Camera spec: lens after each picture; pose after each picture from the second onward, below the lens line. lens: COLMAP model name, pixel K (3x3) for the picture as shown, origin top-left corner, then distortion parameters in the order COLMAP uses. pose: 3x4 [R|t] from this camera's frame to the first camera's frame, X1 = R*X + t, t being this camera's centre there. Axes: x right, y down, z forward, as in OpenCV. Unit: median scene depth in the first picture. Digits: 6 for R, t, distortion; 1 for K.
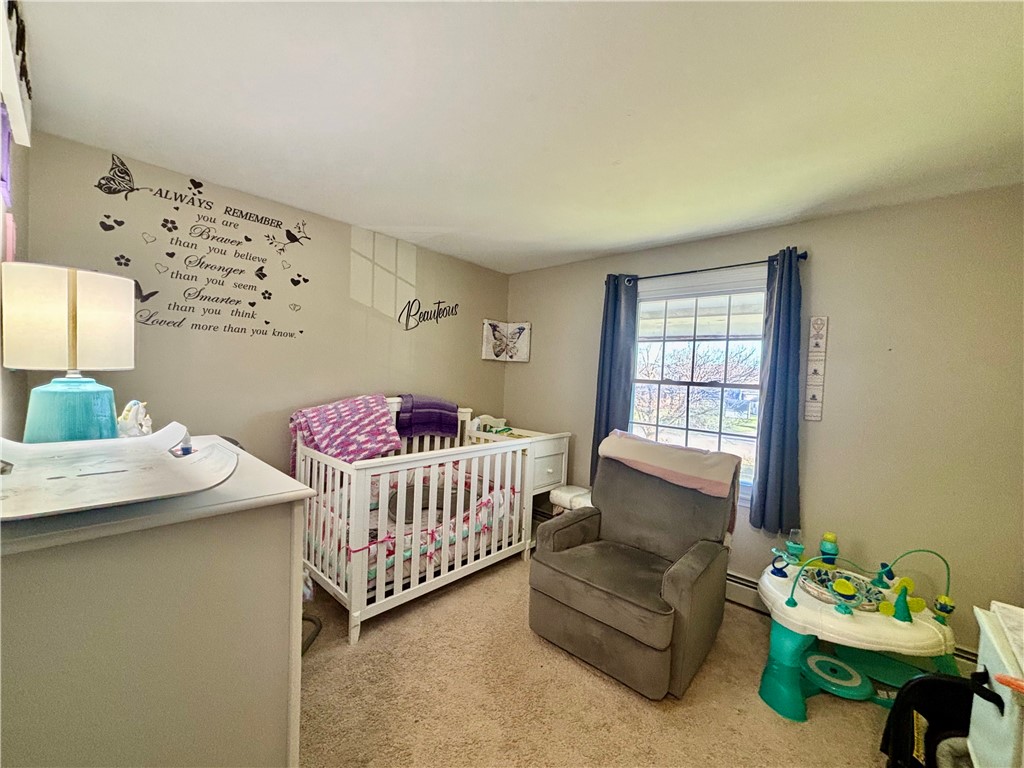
lens RADIAL K [[413.9, 0, 517.0], [0, 413.9, 386.3], [0, 0, 1]] dist [0.004215, -0.000721]
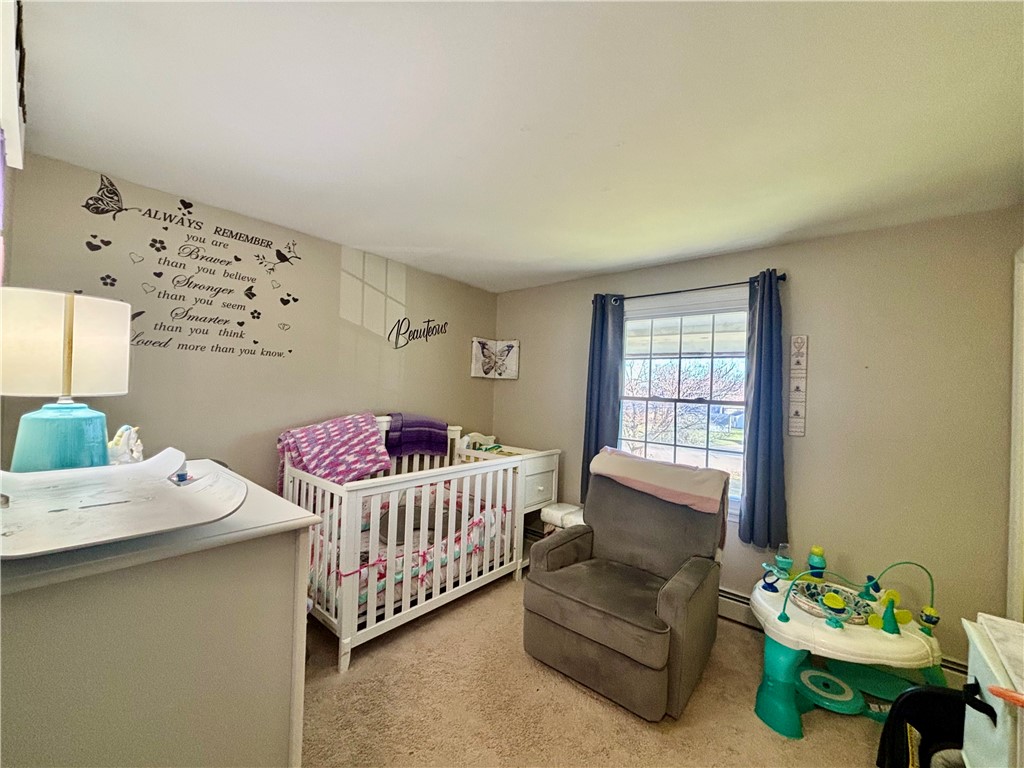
lens RADIAL K [[413.9, 0, 516.0], [0, 413.9, 385.8], [0, 0, 1]] dist [0.004215, -0.000721]
pose [[0.999330, -0.006009, 0.036115, -0.018699], [0.007381, 0.999251, -0.037975, -0.007717], [-0.035860, 0.038216, 0.998626, -0.007025]]
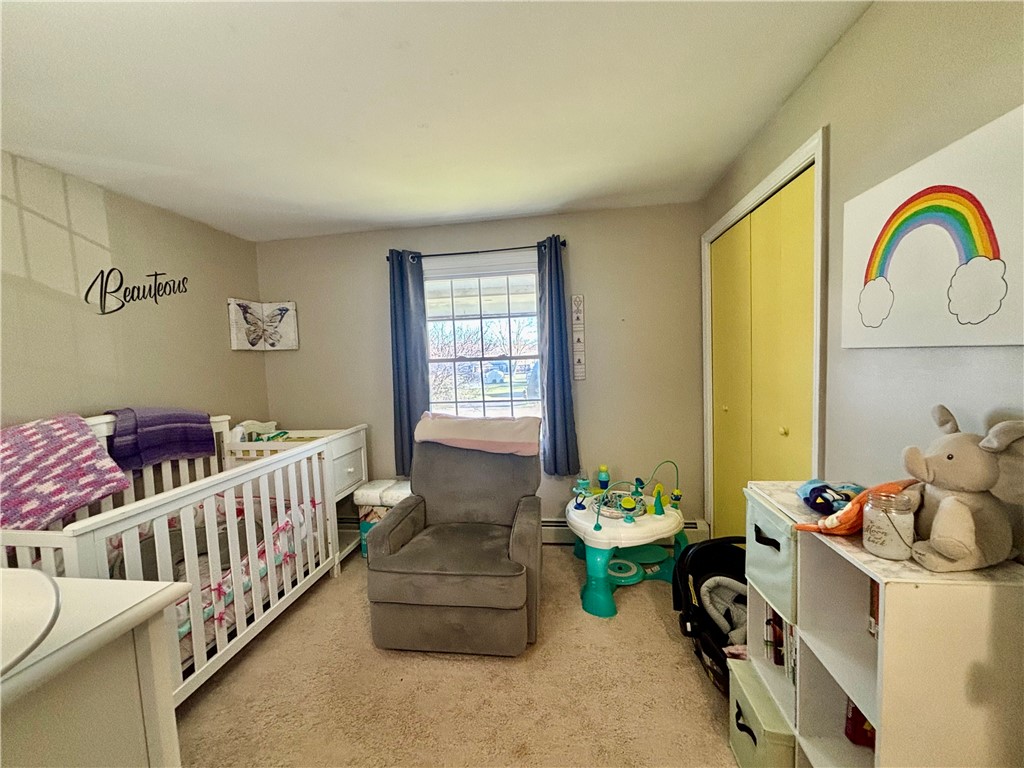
lens RADIAL K [[413.9, 0, 509.7], [0, 413.9, 386.1], [0, 0, 1]] dist [0.004215, -0.000721]
pose [[0.825290, -0.118356, 0.552167, -0.140749], [0.095606, 0.992959, 0.069943, -0.005565], [-0.556557, -0.004933, 0.830794, 0.093191]]
